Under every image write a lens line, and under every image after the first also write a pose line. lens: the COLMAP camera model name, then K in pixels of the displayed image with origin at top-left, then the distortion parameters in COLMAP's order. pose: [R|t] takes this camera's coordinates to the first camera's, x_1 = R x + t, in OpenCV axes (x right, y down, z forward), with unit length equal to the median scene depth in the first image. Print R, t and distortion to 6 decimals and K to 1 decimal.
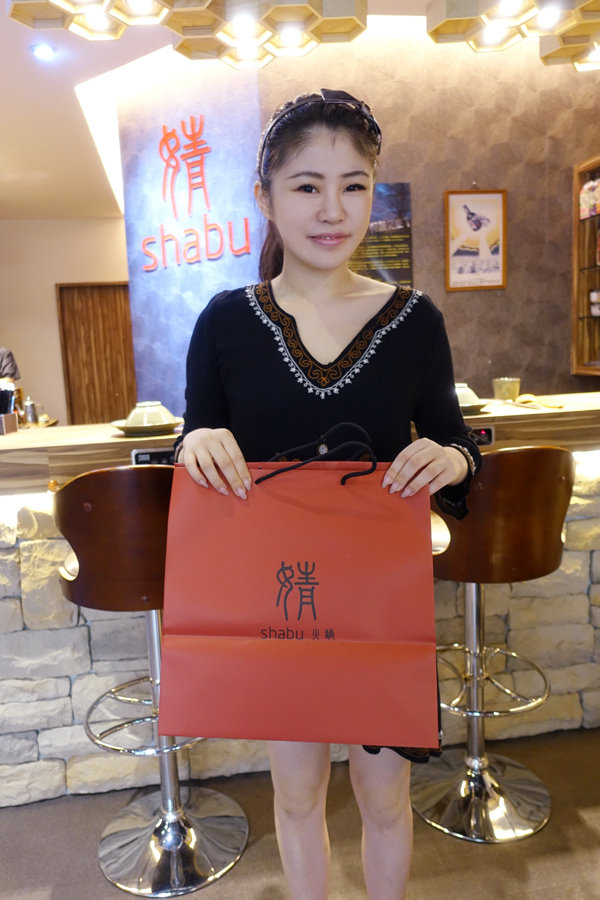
lens RADIAL K [[663.2, 0, 300.0], [0, 663.2, 450.0], [0, 0, 1]] dist [0.003930, 0.001223]
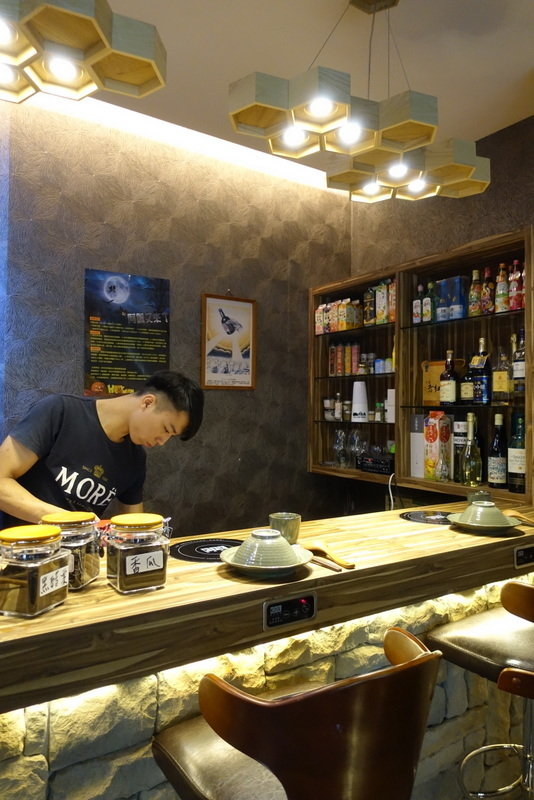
lens RADIAL K [[562.0, 0, 266.1], [0, 562.0, 414.7], [0, 0, 1]] dist [0.002665, 0.004888]
pose [[0.921597, 0.061762, 0.383203, -0.011317], [-0.000370, 0.987399, -0.158251, -0.066755], [-0.388148, 0.145702, 0.910007, 0.196963]]
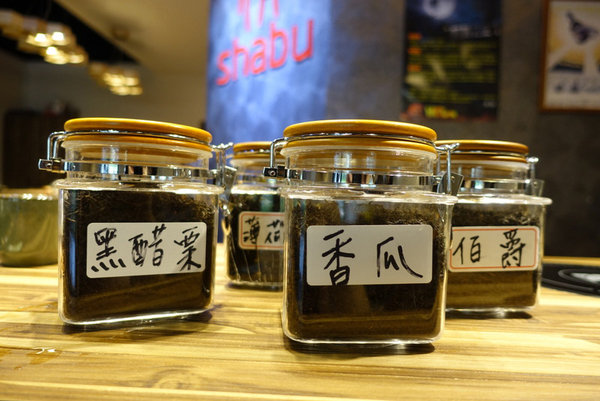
lens RADIAL K [[421.5, 0, 300.0], [0, 421.5, 200.5], [0, 0, 1]] dist [0.002665, 0.004888]
pose [[0.972650, 0.079819, -0.218130, 0.048820], [-0.103961, 0.989386, -0.101524, -0.038583], [0.207712, 0.121424, 0.970625, 0.424319]]
